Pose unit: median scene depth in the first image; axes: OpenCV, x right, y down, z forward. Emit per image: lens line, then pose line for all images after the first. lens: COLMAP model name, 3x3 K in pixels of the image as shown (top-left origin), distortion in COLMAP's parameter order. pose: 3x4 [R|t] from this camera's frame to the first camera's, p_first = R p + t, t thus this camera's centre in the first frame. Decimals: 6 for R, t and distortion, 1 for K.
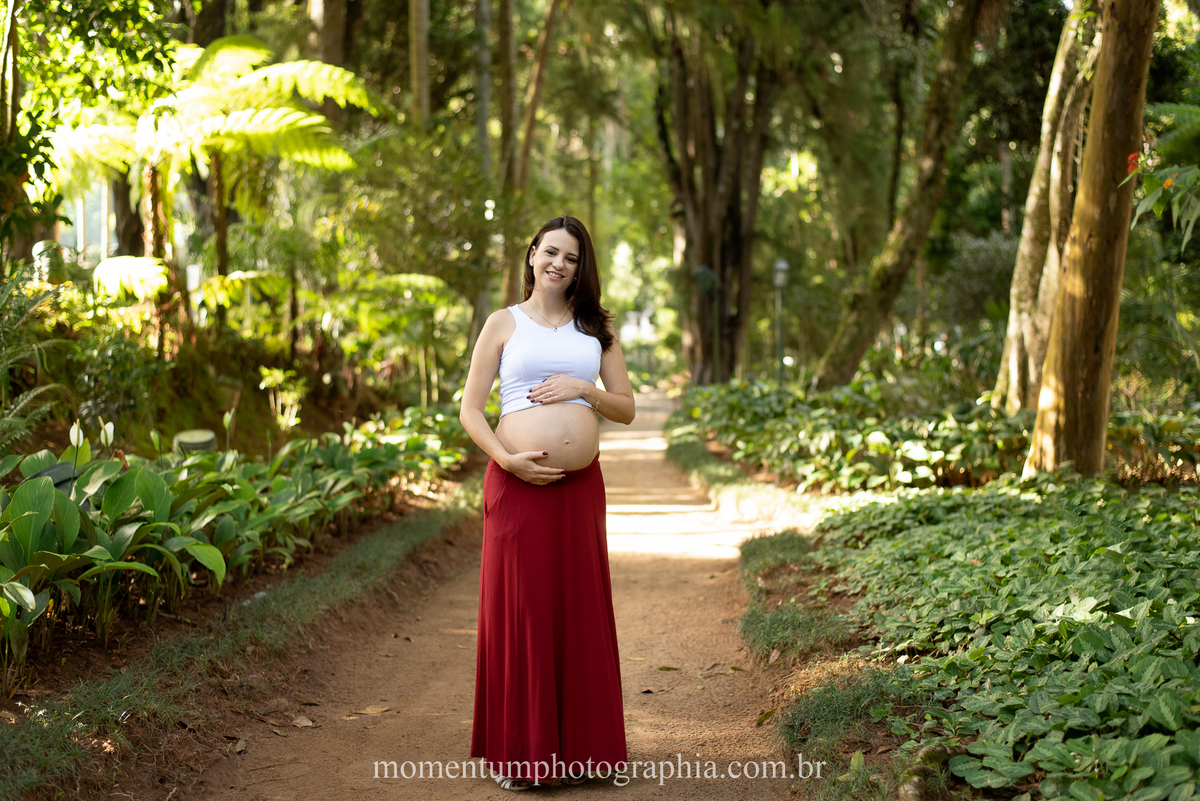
lens RADIAL K [[1756.7, 0, 600.0], [0, 1756.7, 400.5], [0, 0, 1]] dist [0.002446, 0.061581]
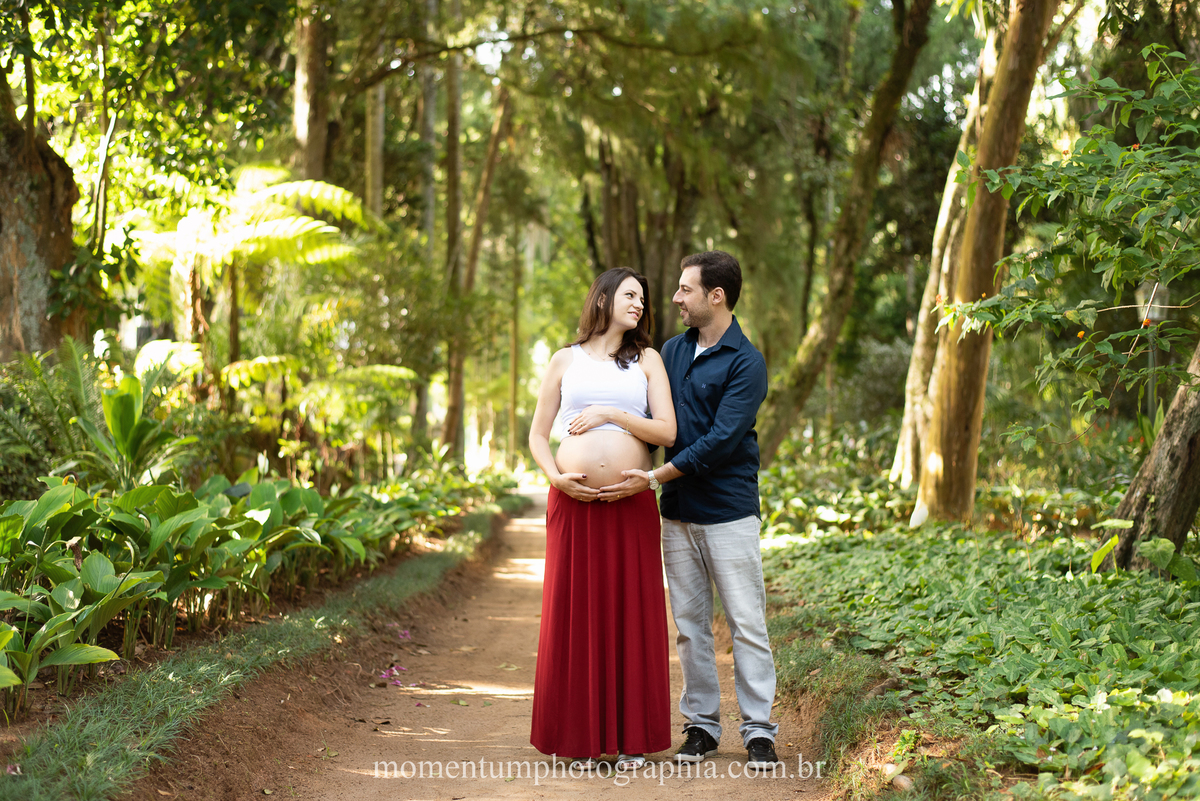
lens RADIAL K [[1826.2, 0, 600.0], [0, 1826.2, 400.5], [0, 0, 1]] dist [0.003473, 0.055382]
pose [[0.998300, 0.017523, 0.055594, -0.044653], [-0.014243, 0.998164, -0.058863, 0.023740], [-0.056523, 0.057971, 0.996717, -0.233363]]
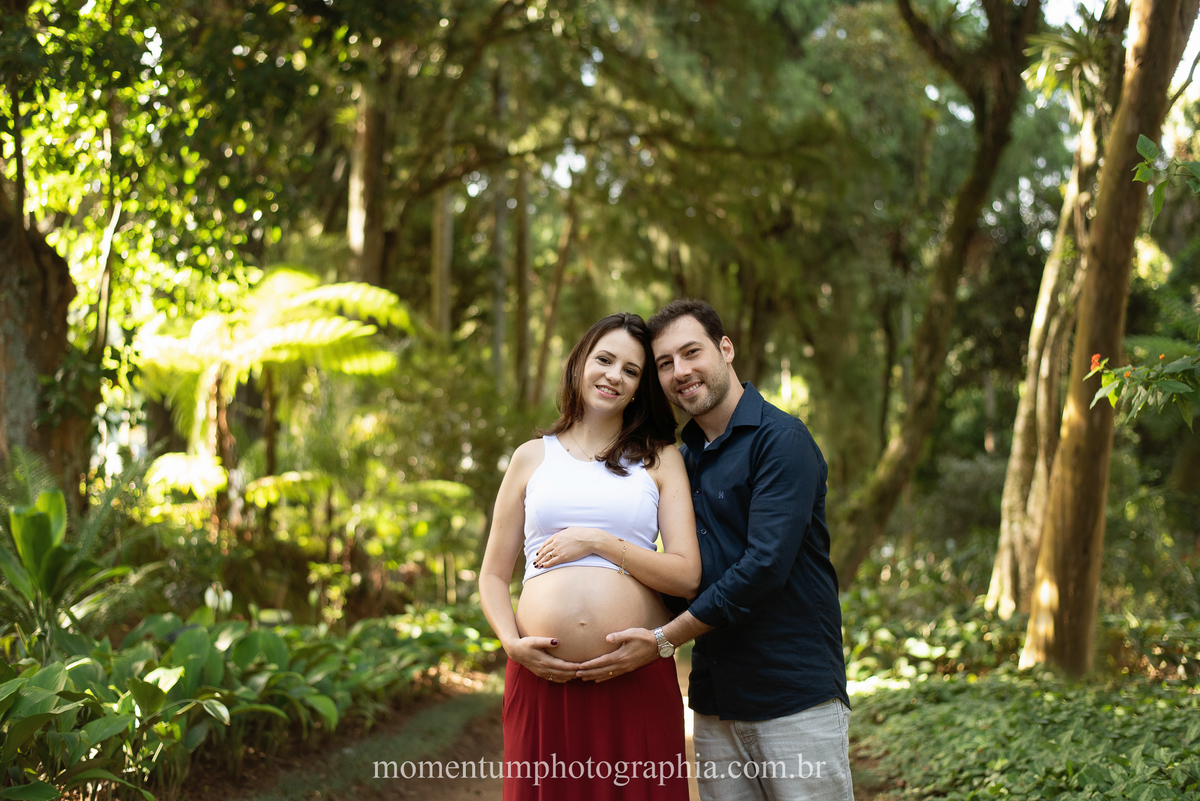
lens RADIAL K [[1728.6, 0, 600.0], [0, 1728.6, 400.5], [0, 0, 1]] dist [0.014439, 0.080876]
pose [[0.999858, 0.015651, 0.006211, -0.021825], [-0.014740, 0.991850, -0.126552, 0.013548], [-0.008141, 0.126442, 0.991941, -0.063755]]
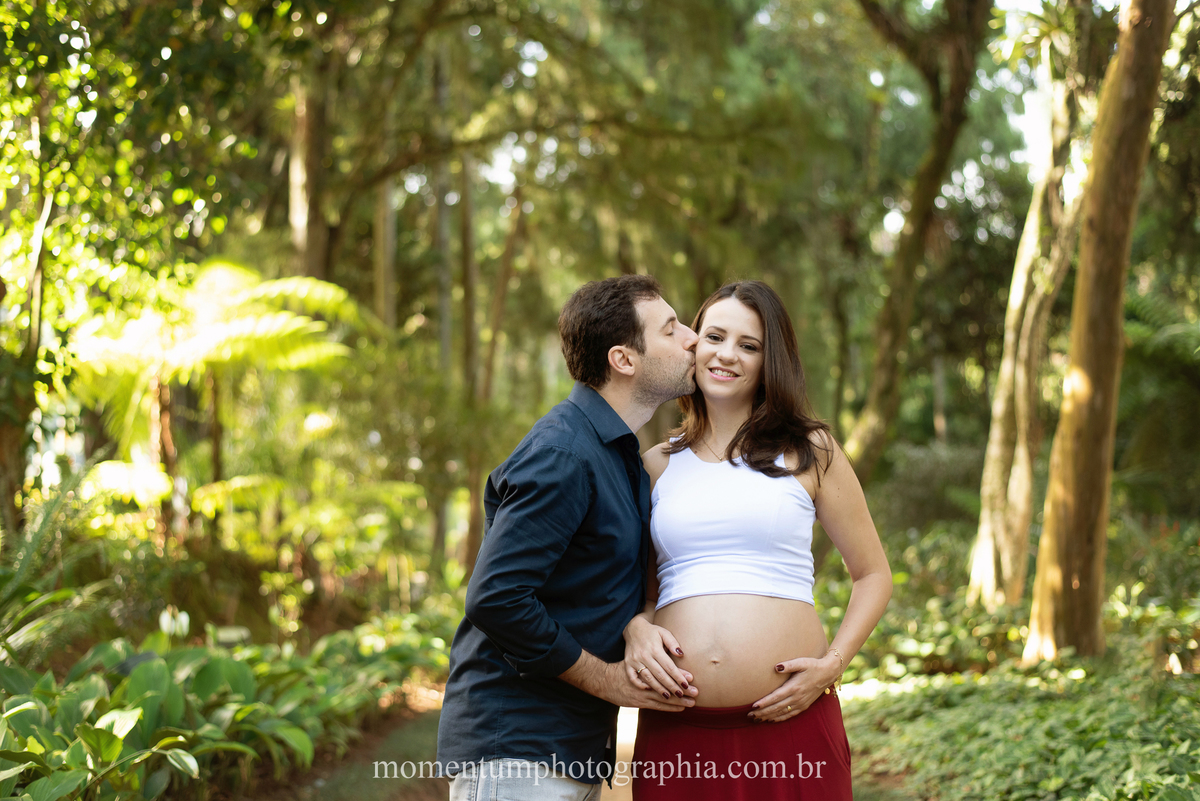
lens RADIAL K [[1728.6, 0, 600.0], [0, 1728.6, 400.5], [0, 0, 1]] dist [0.014439, 0.080876]
pose [[0.999089, -0.008019, 0.041912, -0.036414], [0.013152, 0.992236, -0.123670, 0.008391], [-0.040595, 0.124108, 0.991438, -0.015865]]
